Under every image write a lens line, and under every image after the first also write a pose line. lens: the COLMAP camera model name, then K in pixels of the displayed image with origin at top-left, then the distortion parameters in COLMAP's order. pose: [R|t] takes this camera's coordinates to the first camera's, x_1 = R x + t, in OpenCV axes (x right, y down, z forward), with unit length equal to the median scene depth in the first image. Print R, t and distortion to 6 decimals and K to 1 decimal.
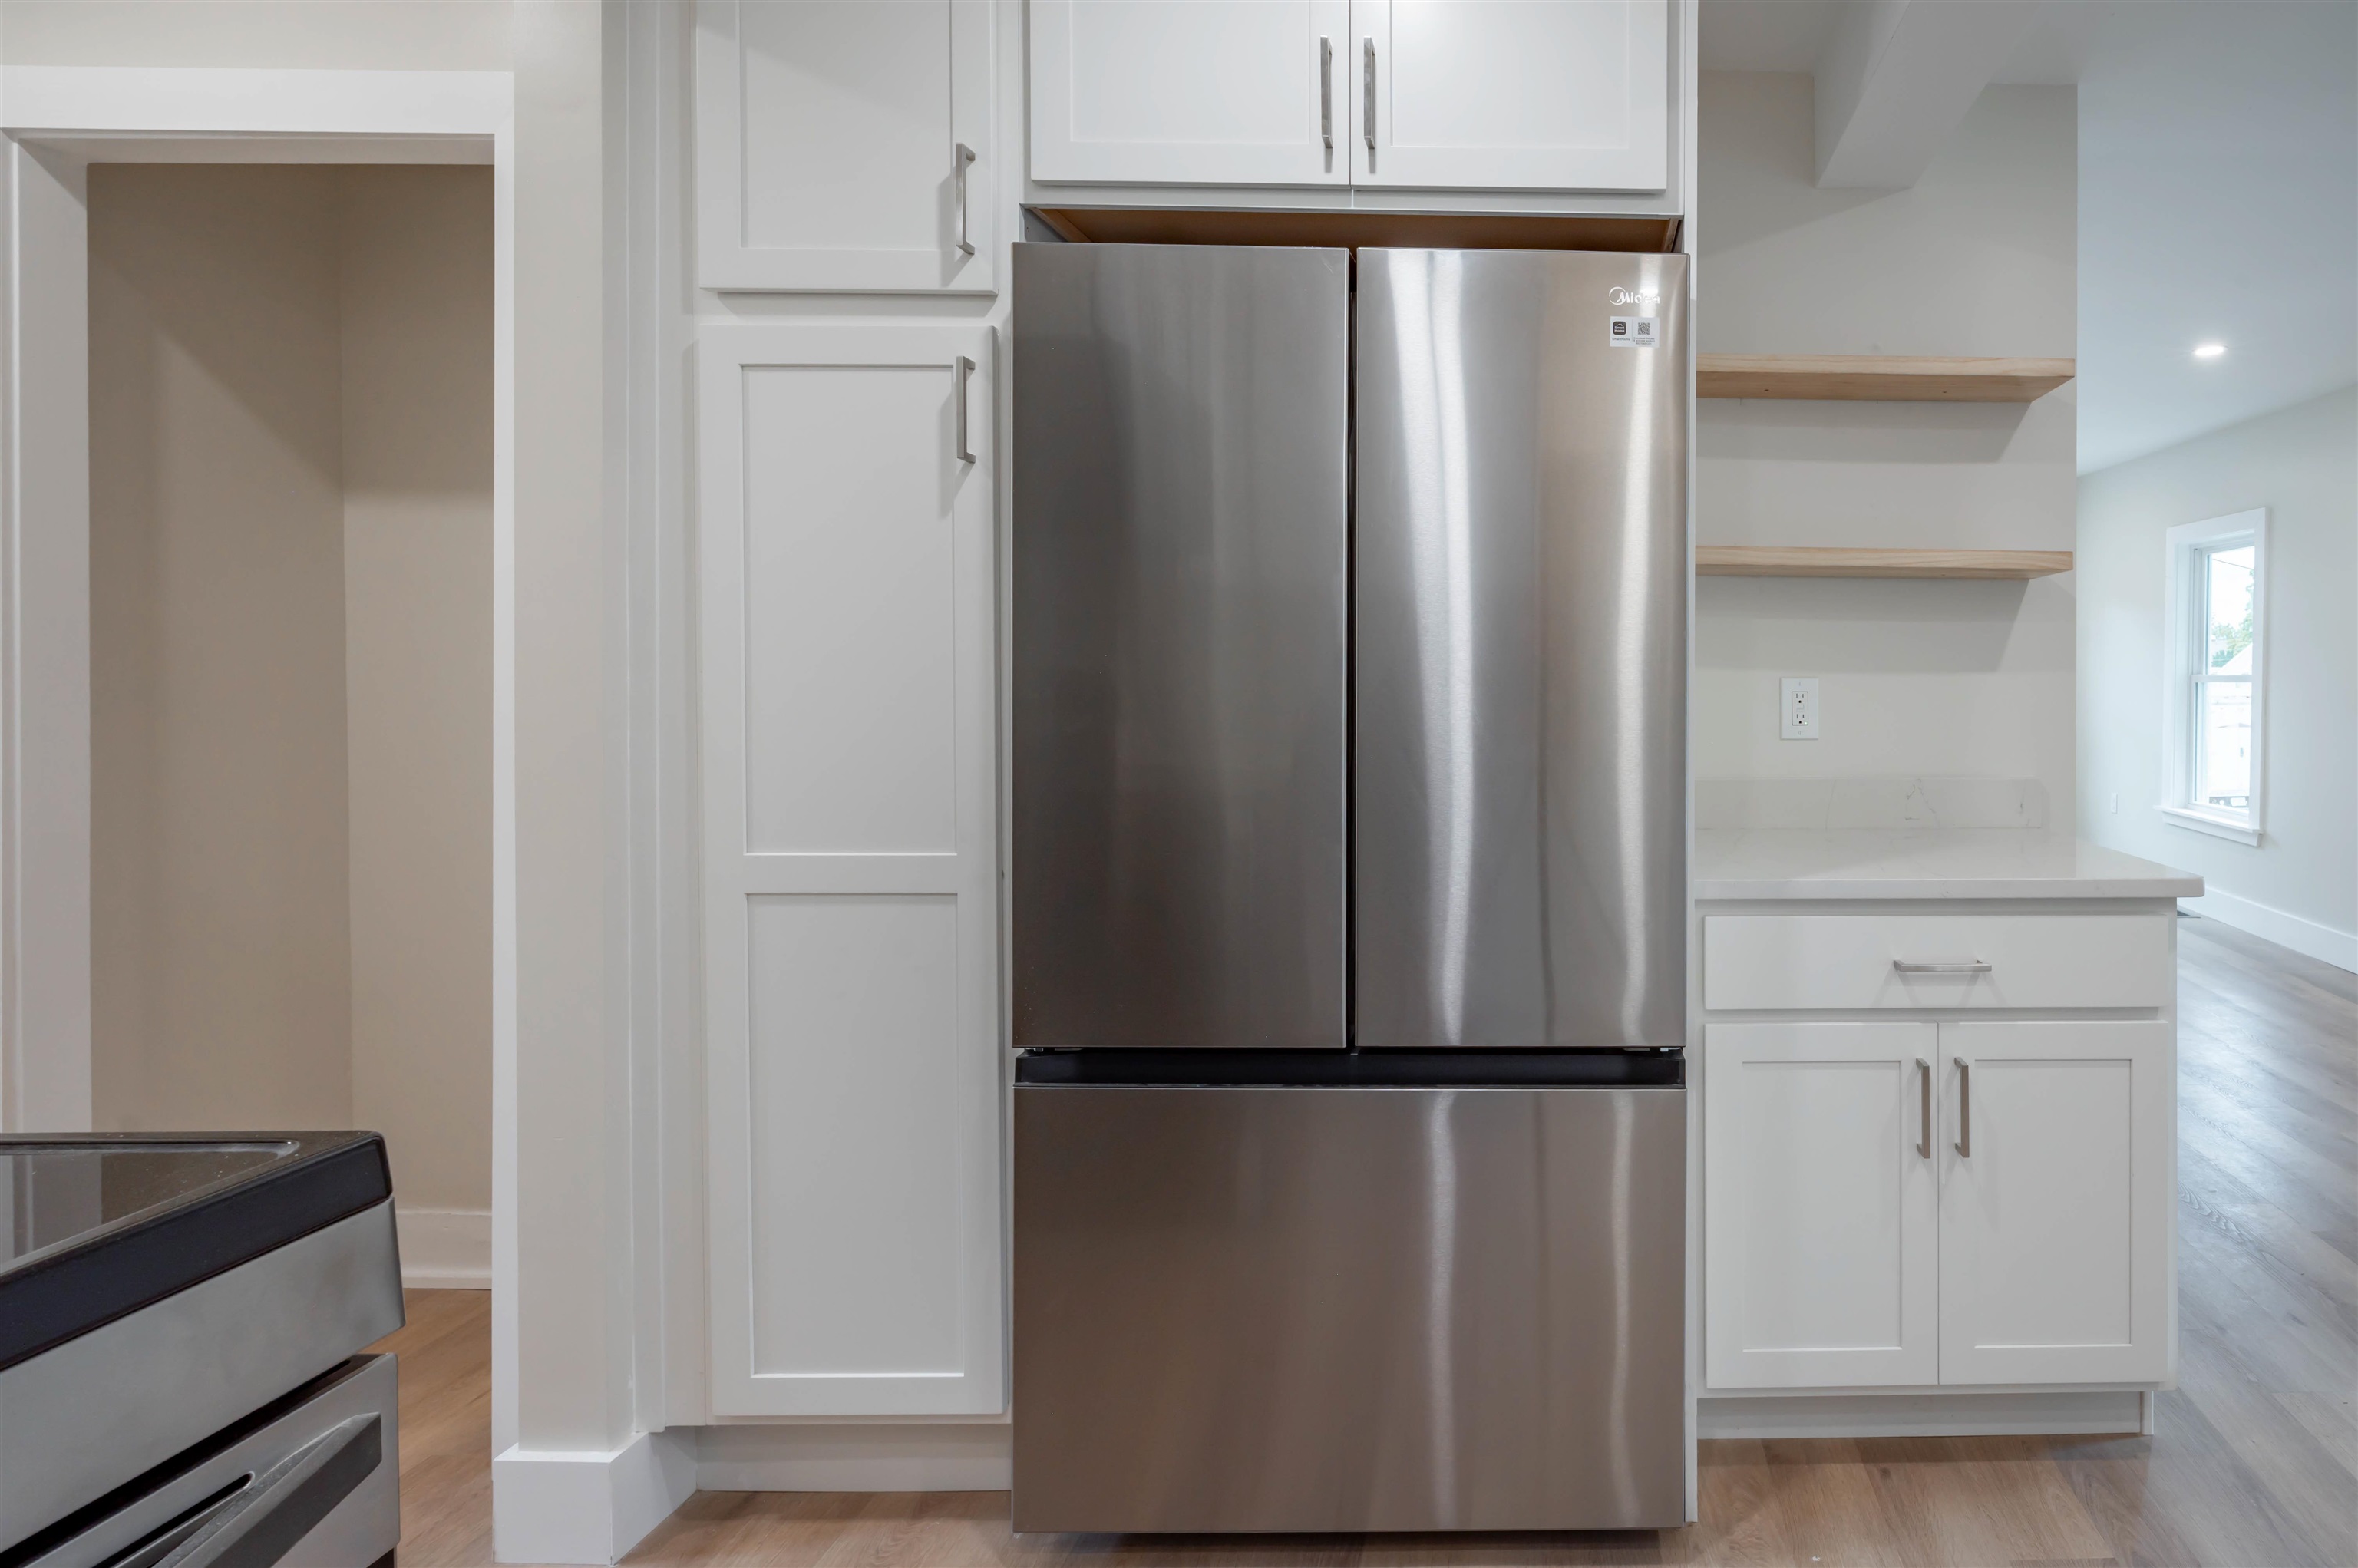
lens RADIAL K [[1280.4, 0, 1562.6], [0, 1280.4, 687.2], [0, 0, 1]] dist [-0.002277, -0.000799]
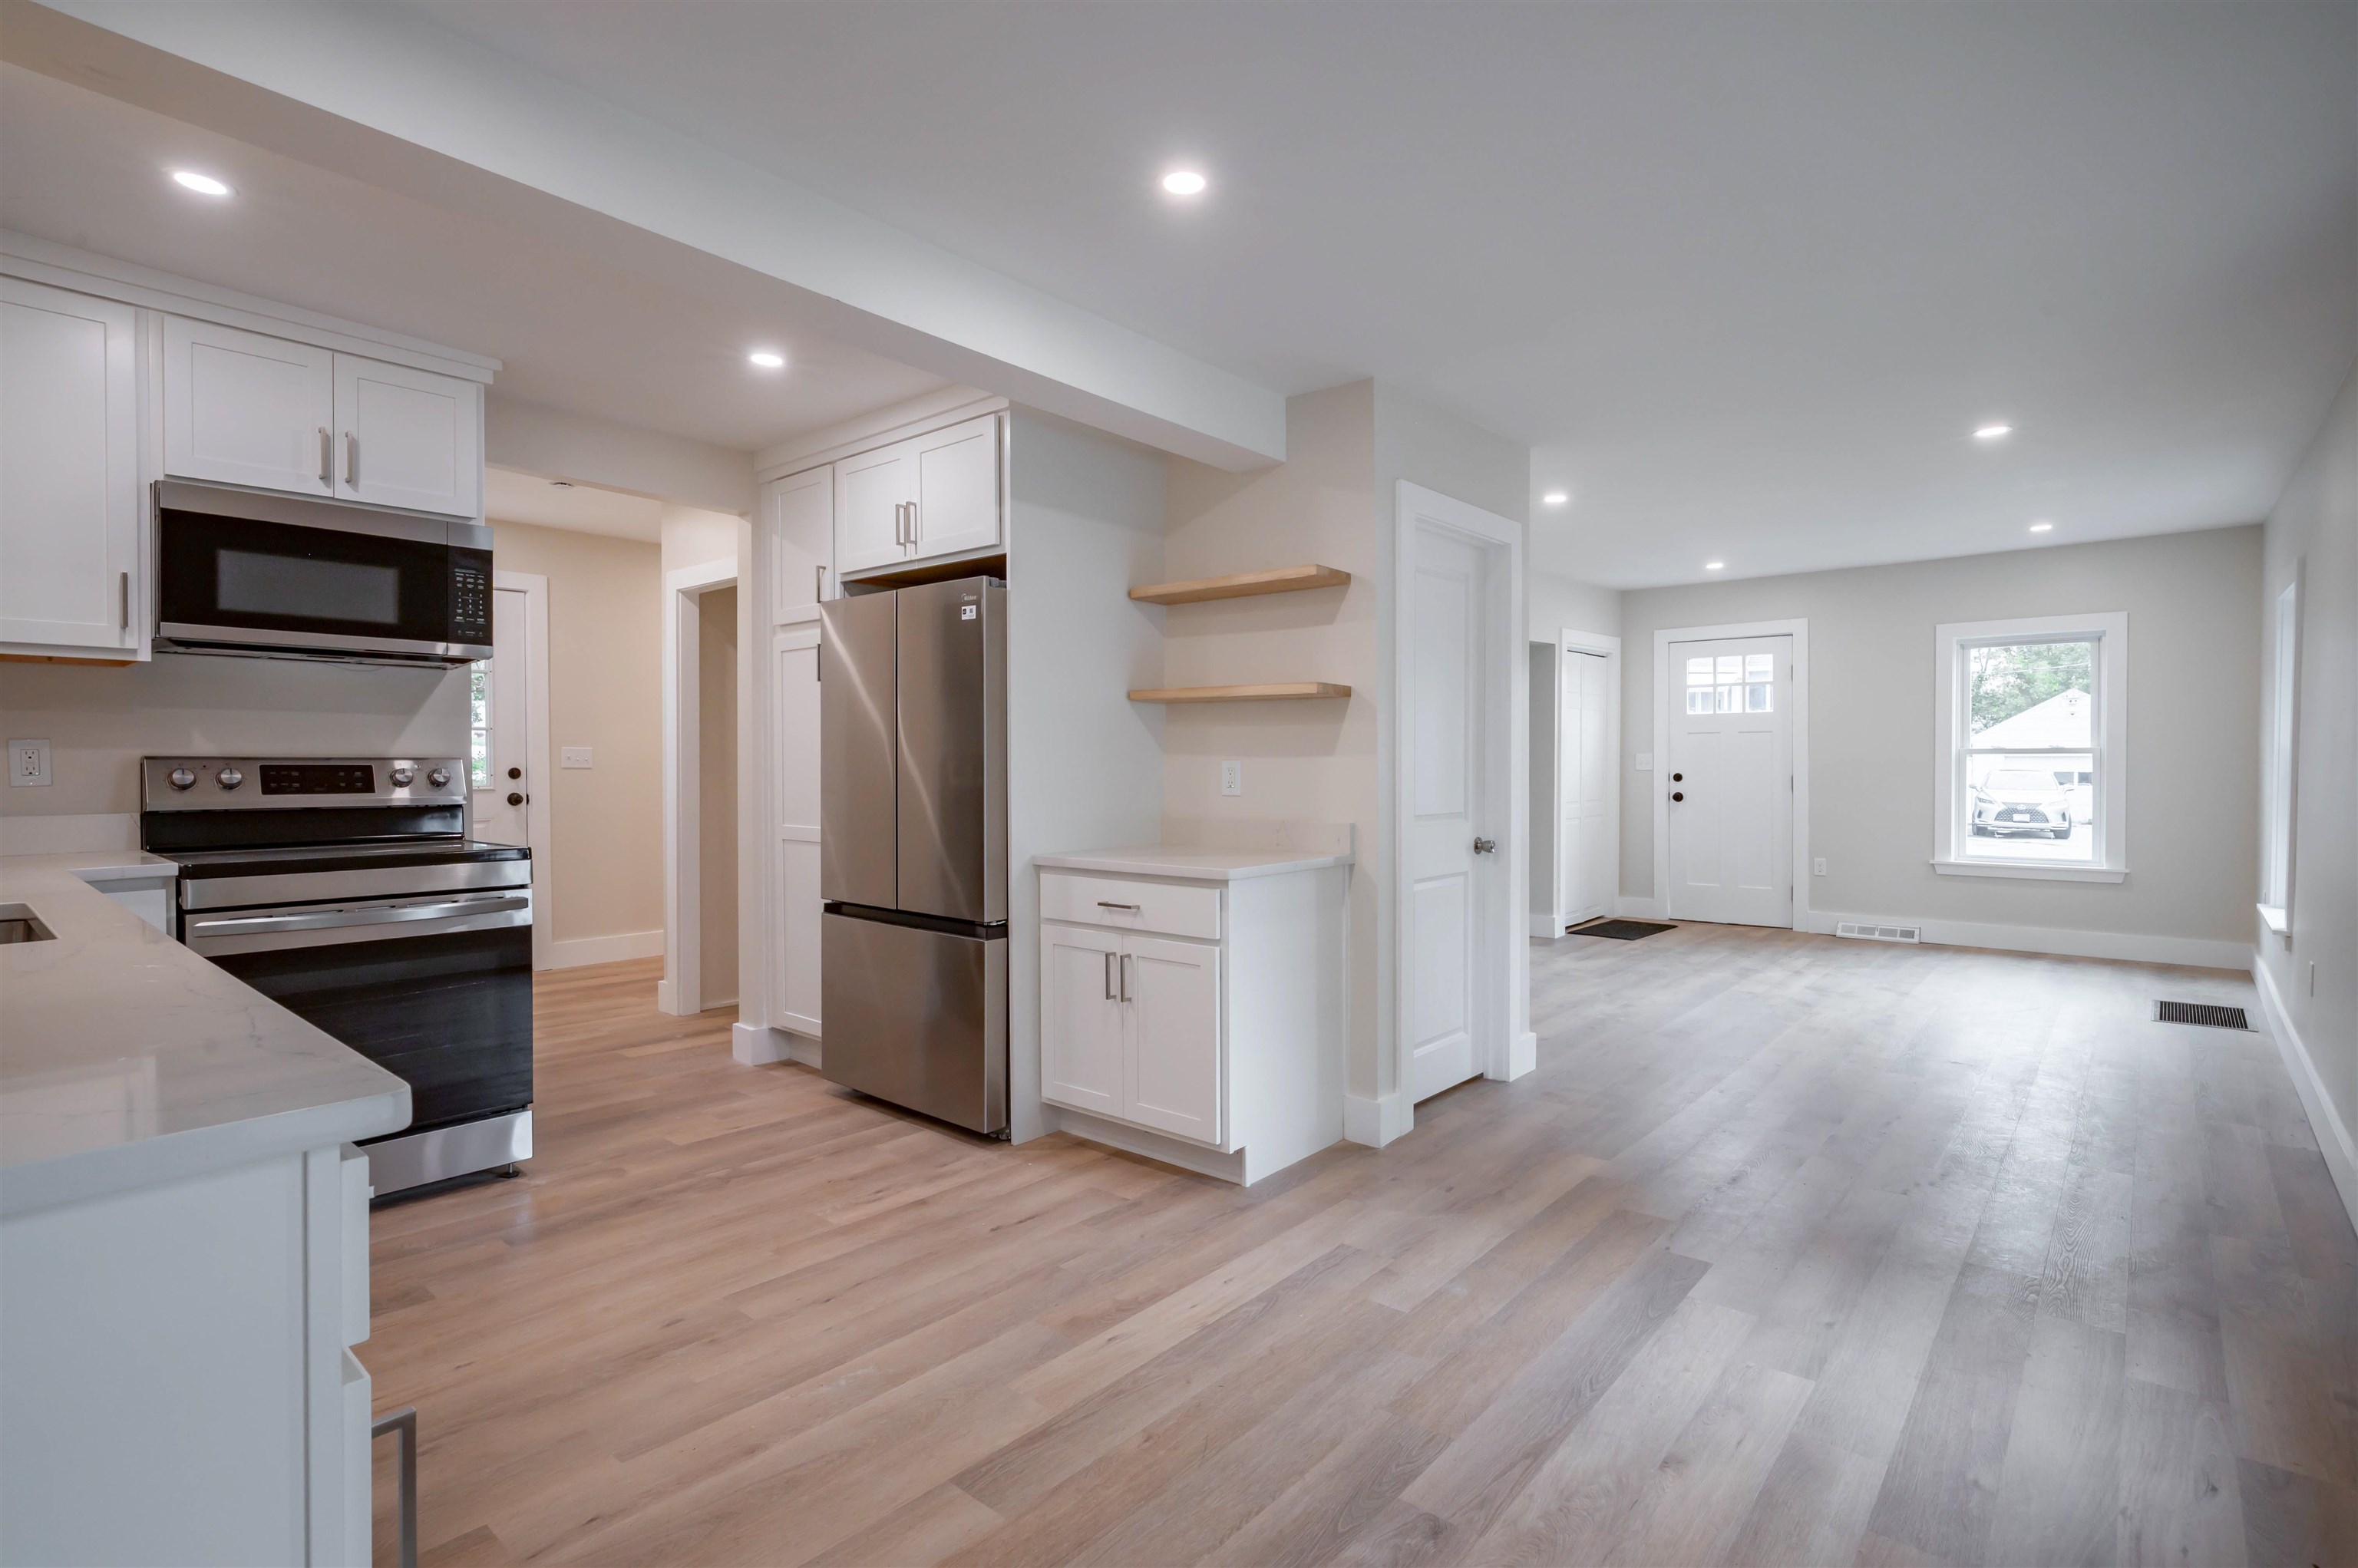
lens RADIAL K [[1167.7, 0, 1148.8], [0, 1167.7, 771.1], [0, 0, 1]] dist [-0.005763, 0.008880]
pose [[0.724569, 0.001000, -0.689201, 1.571951], [-0.000664, 0.999999, 0.000752, 0.008406], [0.689202, -0.000087, 0.724570, -0.278638]]
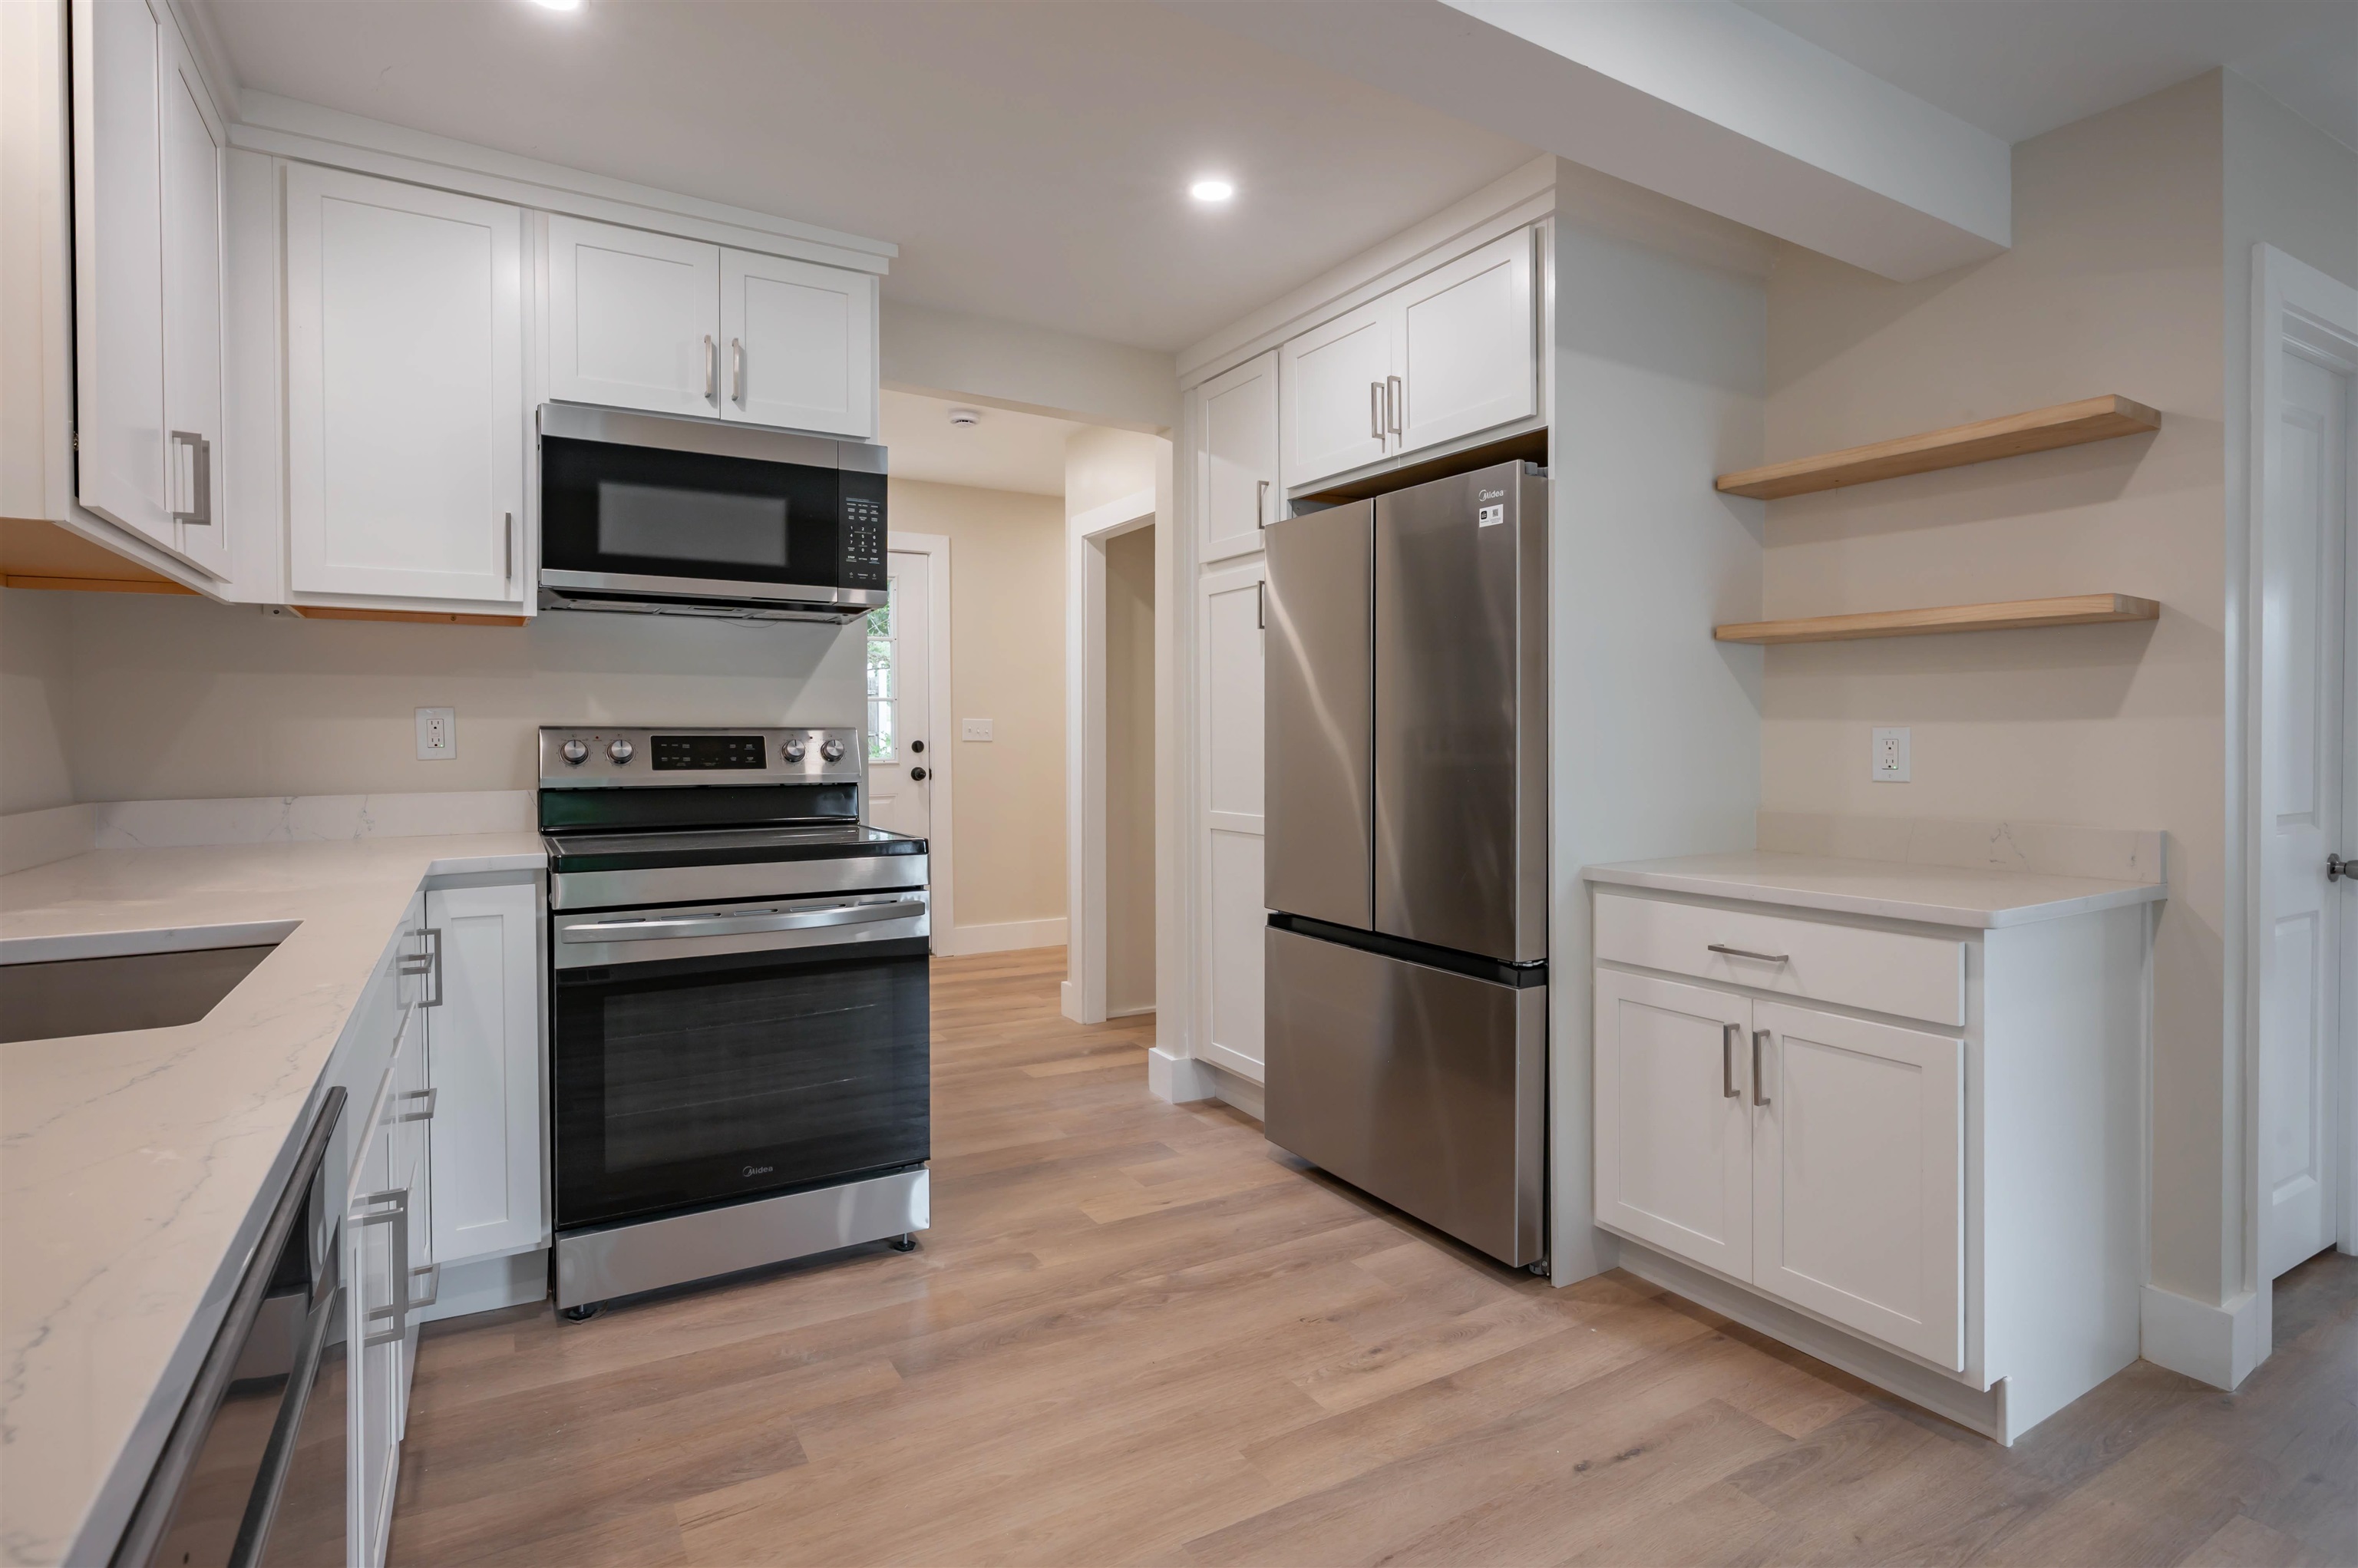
lens RADIAL K [[1172.4, 0, 1128.8], [0, 1172.4, 746.0], [0, 0, 1]] dist [-0.004381, -0.000563]
pose [[0.466142, 0.002208, -0.884707, 1.034843], [-0.001312, 0.999998, 0.001805, 0.010962], [0.884709, 0.000319, 0.466144, -0.086439]]
